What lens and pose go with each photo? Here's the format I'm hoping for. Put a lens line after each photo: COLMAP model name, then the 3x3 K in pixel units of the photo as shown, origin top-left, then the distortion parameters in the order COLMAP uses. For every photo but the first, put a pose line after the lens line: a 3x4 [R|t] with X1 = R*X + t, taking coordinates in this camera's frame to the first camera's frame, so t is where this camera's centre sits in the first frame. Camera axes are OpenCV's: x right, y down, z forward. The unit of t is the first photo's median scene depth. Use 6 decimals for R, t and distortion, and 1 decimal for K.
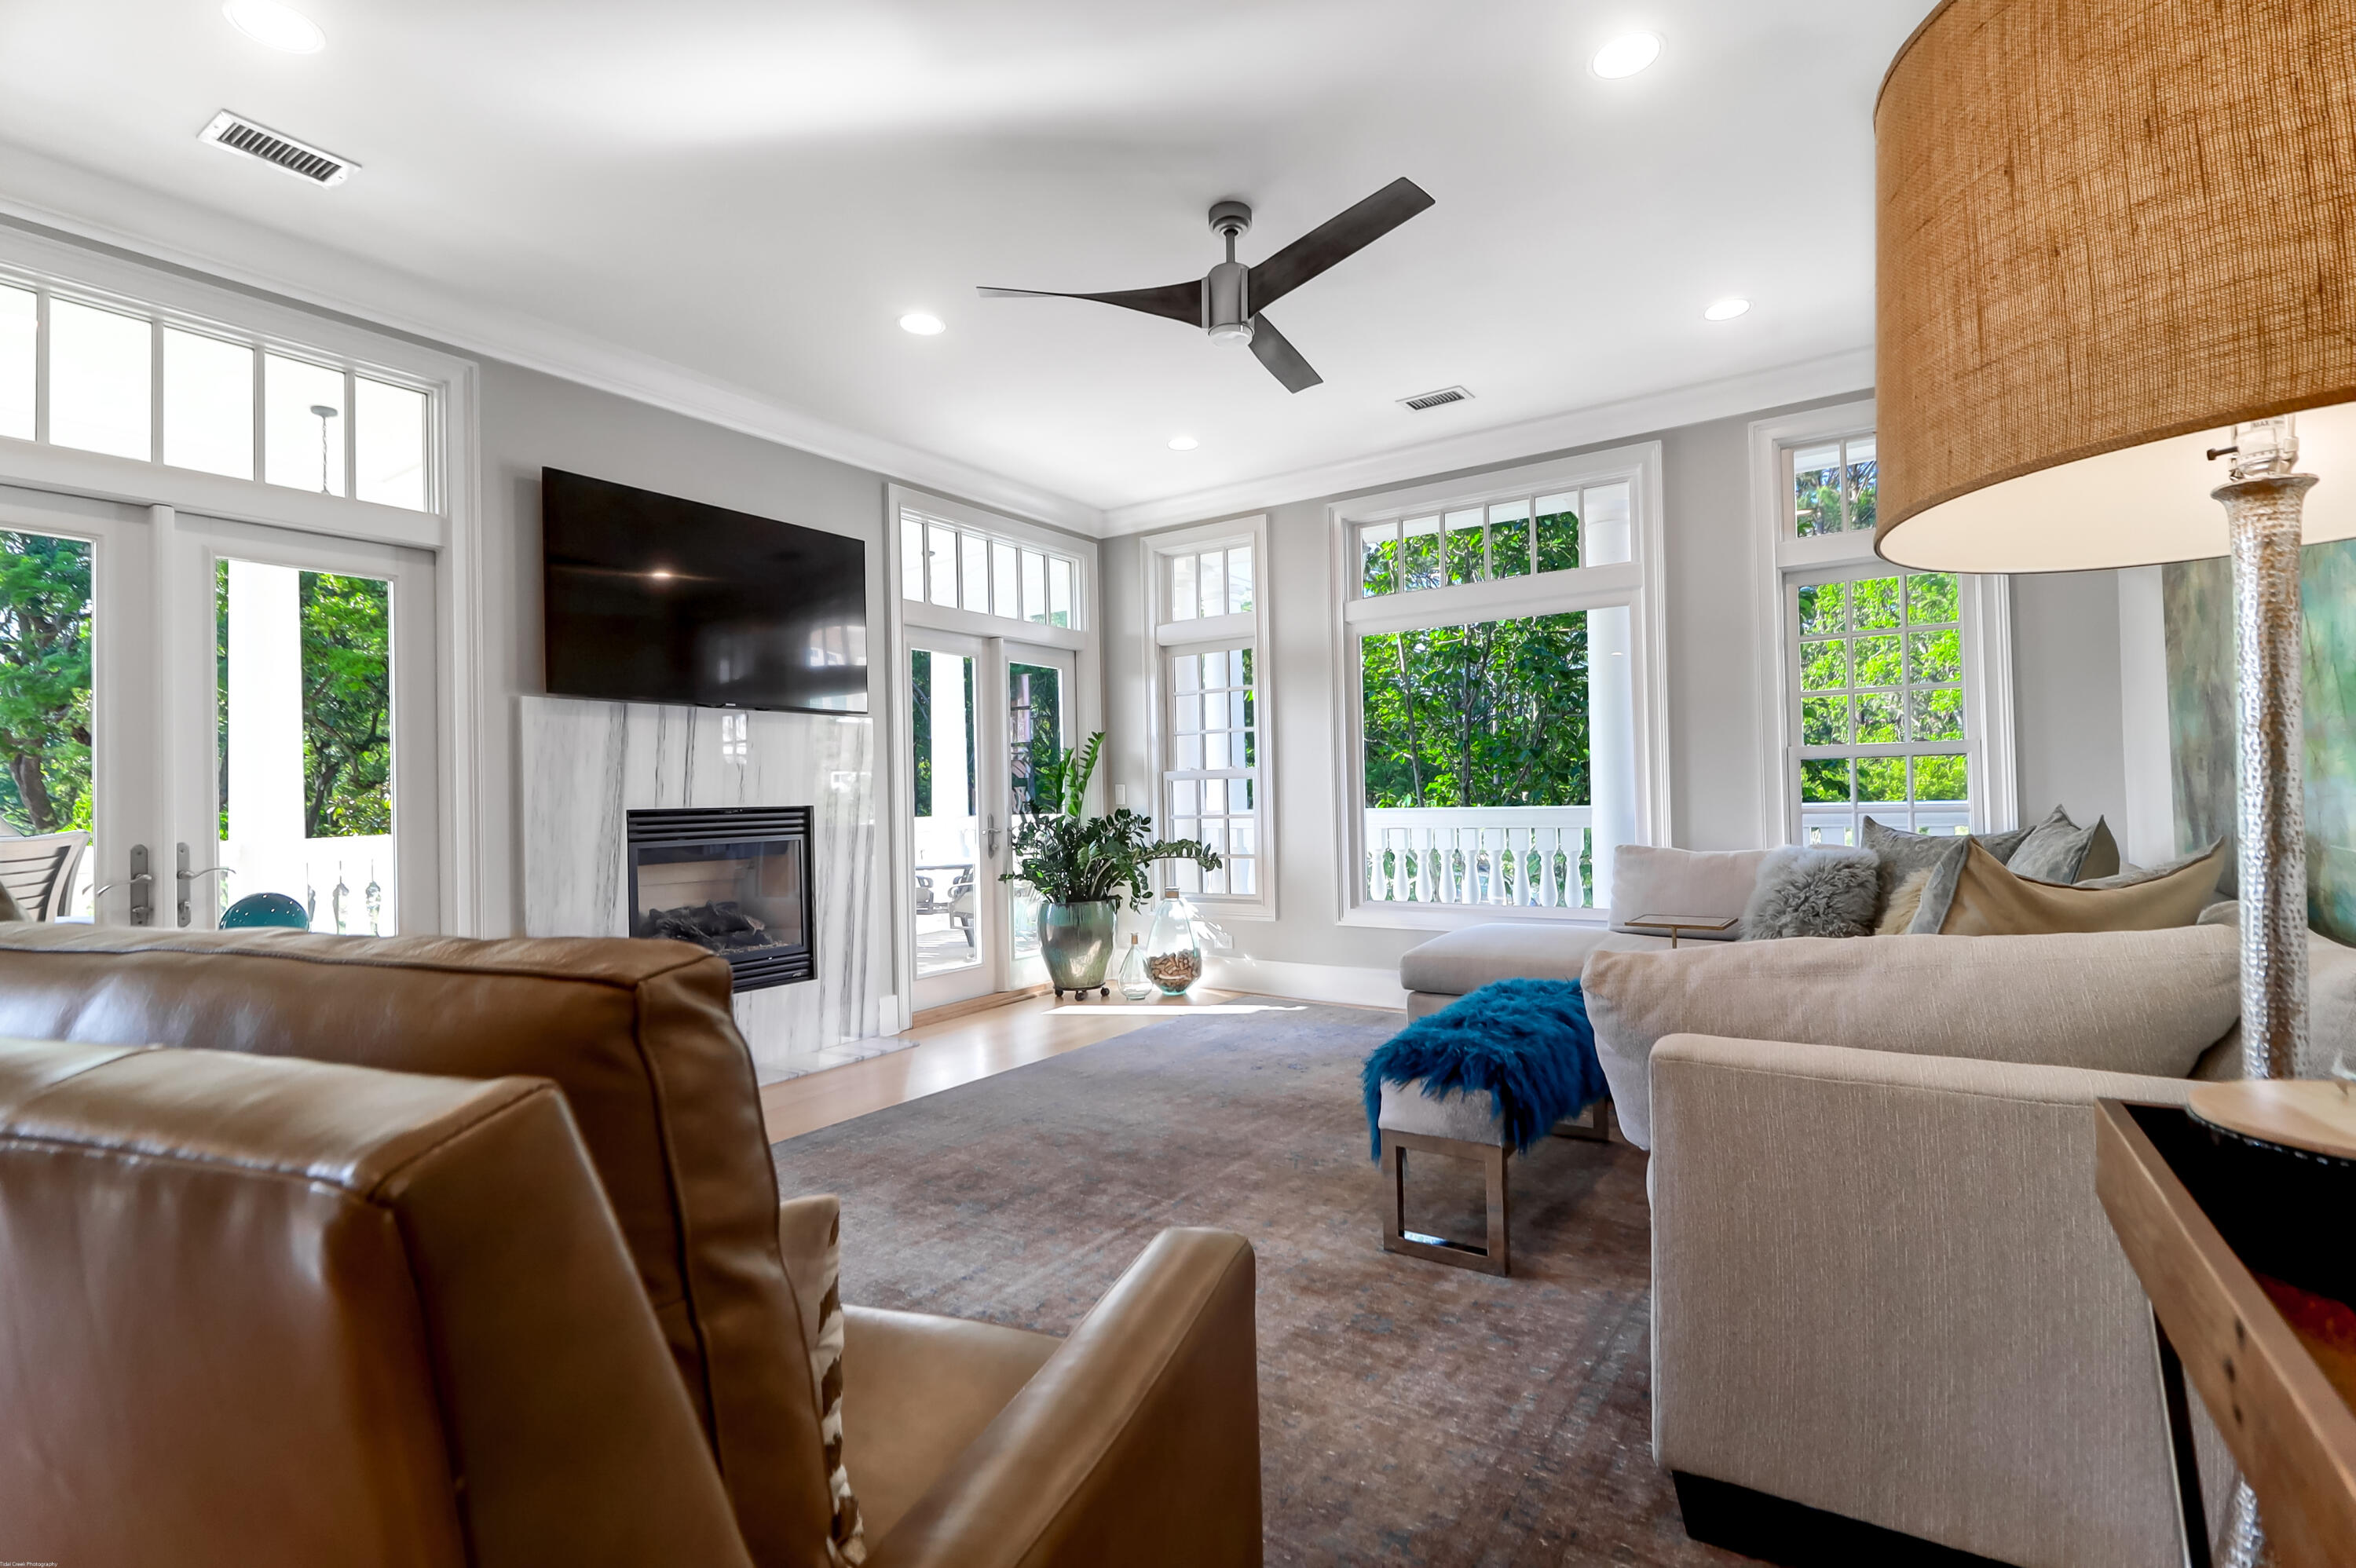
lens RADIAL K [[1079.2, 0, 1181.4], [0, 1079.2, 782.0], [0, 0, 1]] dist [0.005912, -0.000648]
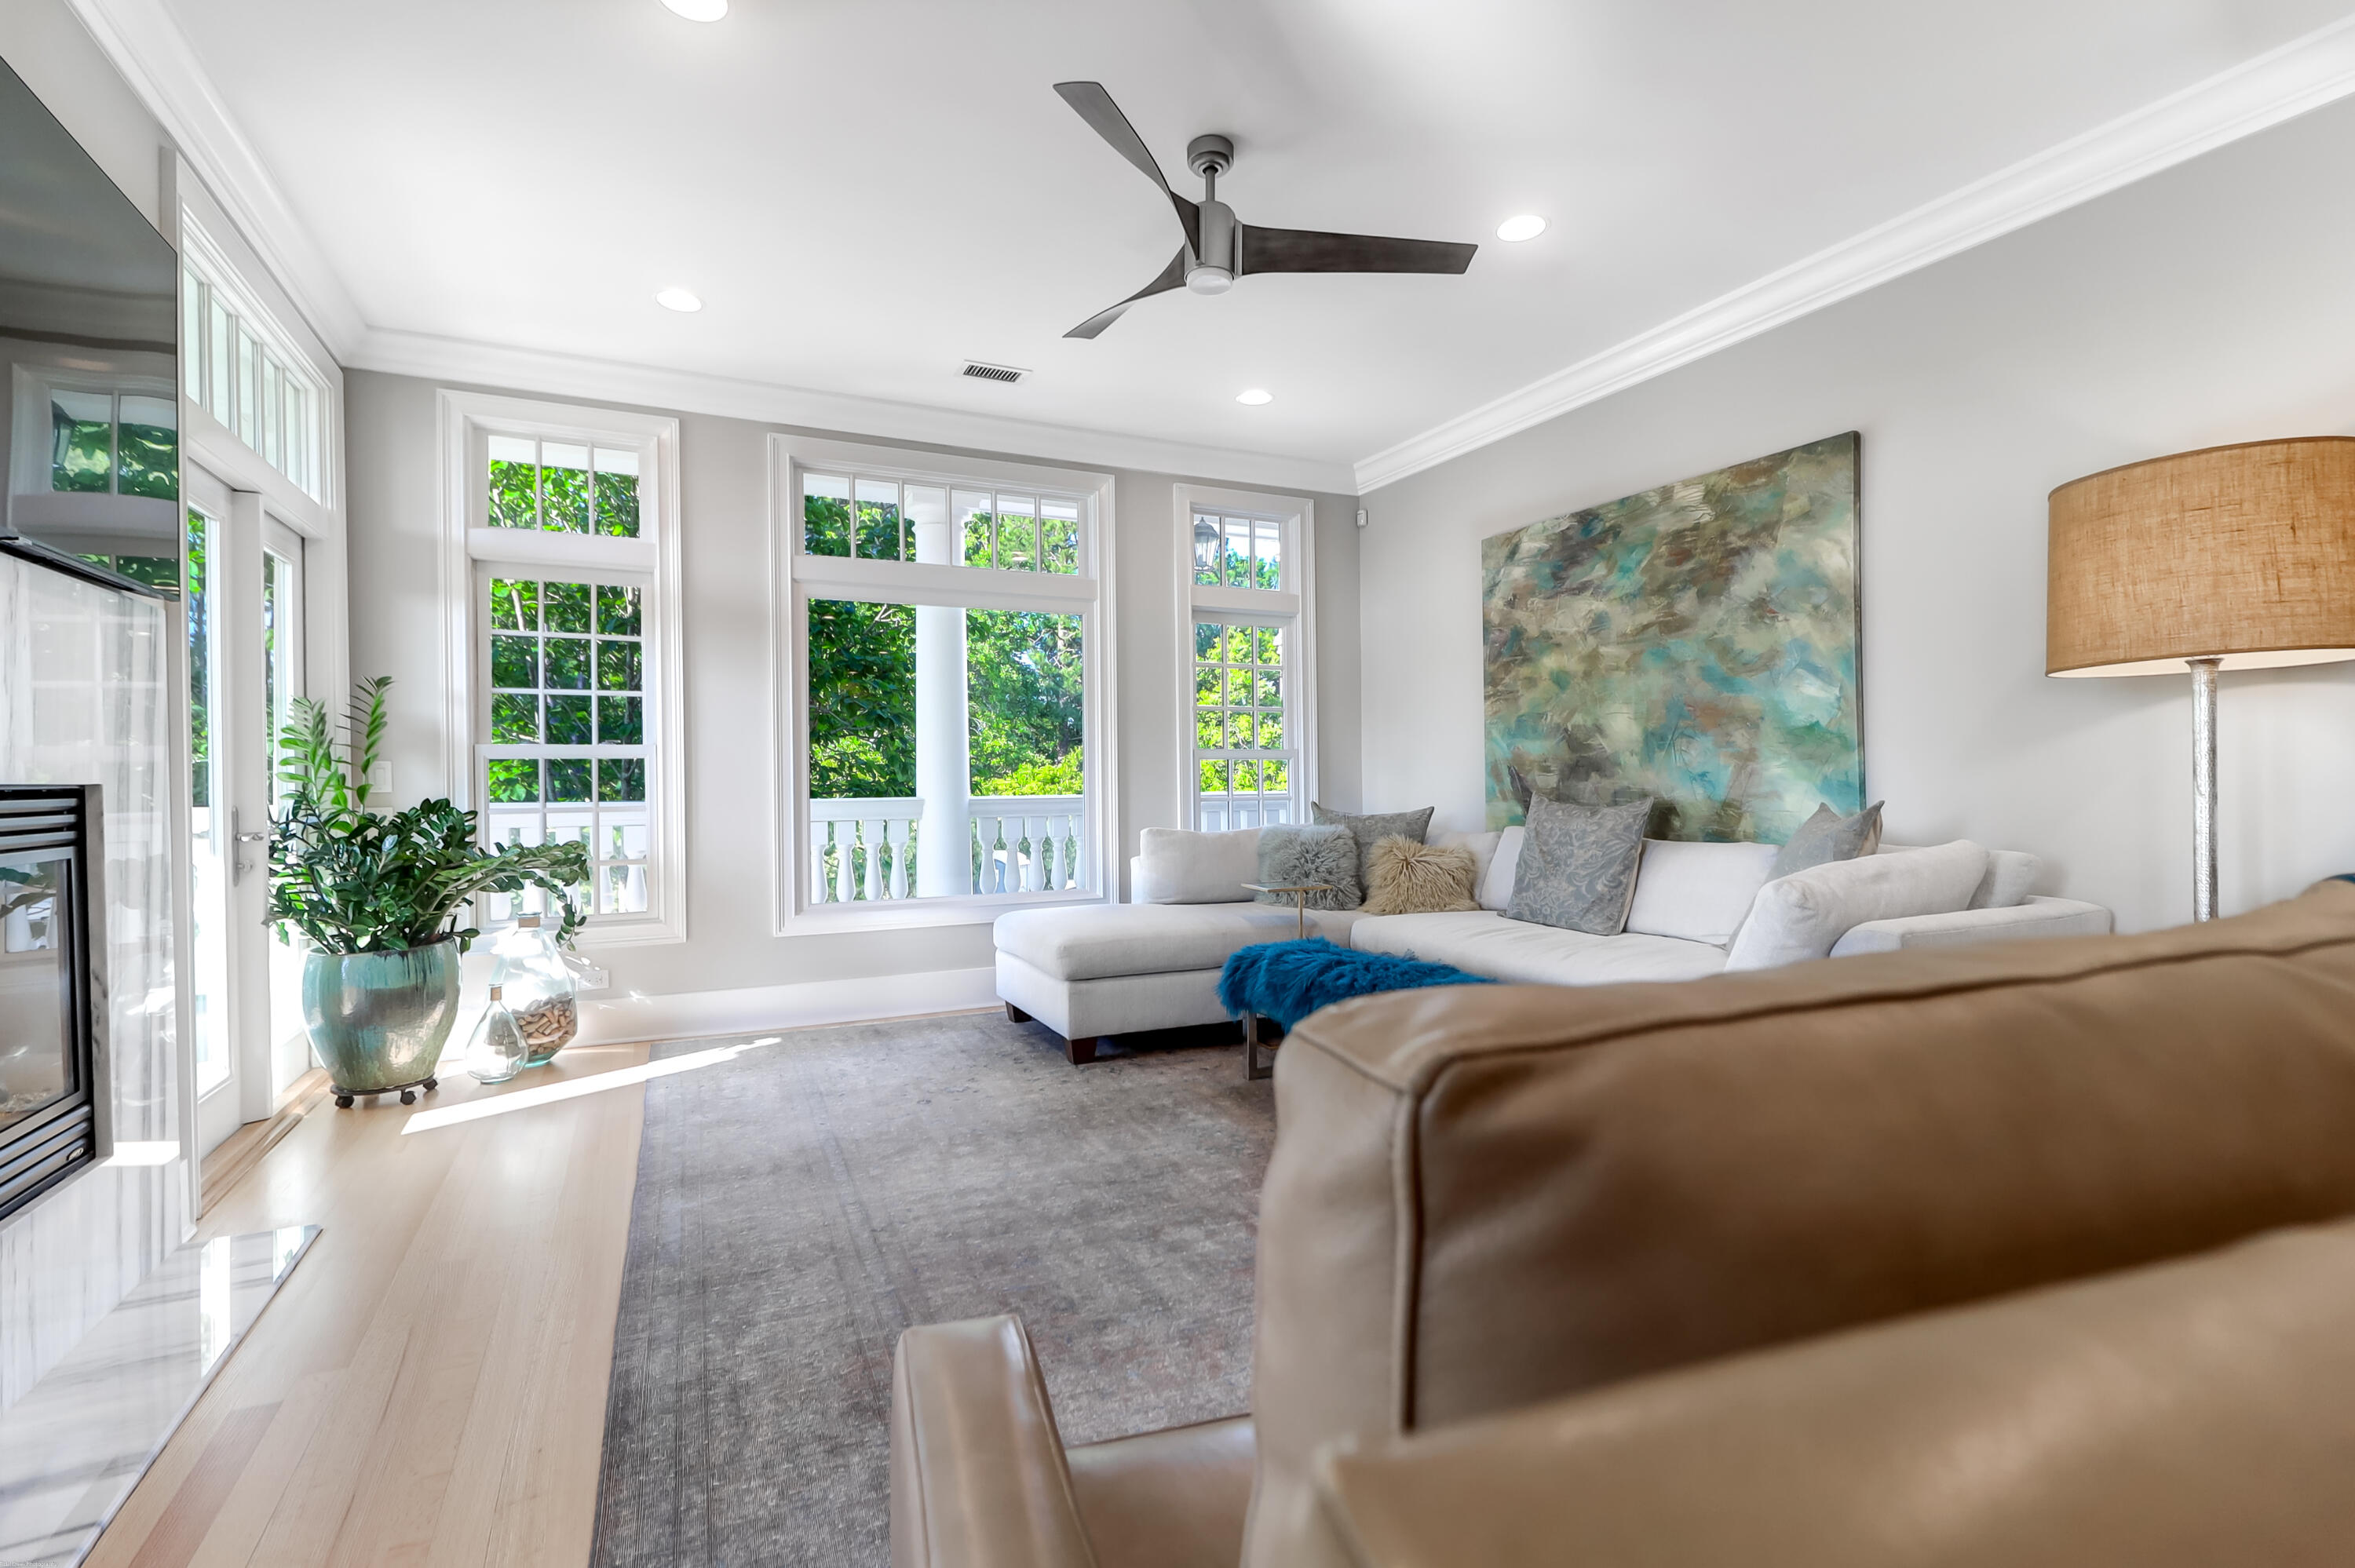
lens RADIAL K [[1078.7, 0, 1180.9], [0, 1078.7, 782.0], [0, 0, 1]] dist [0.005912, -0.000648]
pose [[0.505403, 0.015502, 0.862744, -0.659592], [-0.015970, 0.999835, -0.008610, 0.022350], [-0.862735, -0.009427, 0.505568, 0.472821]]
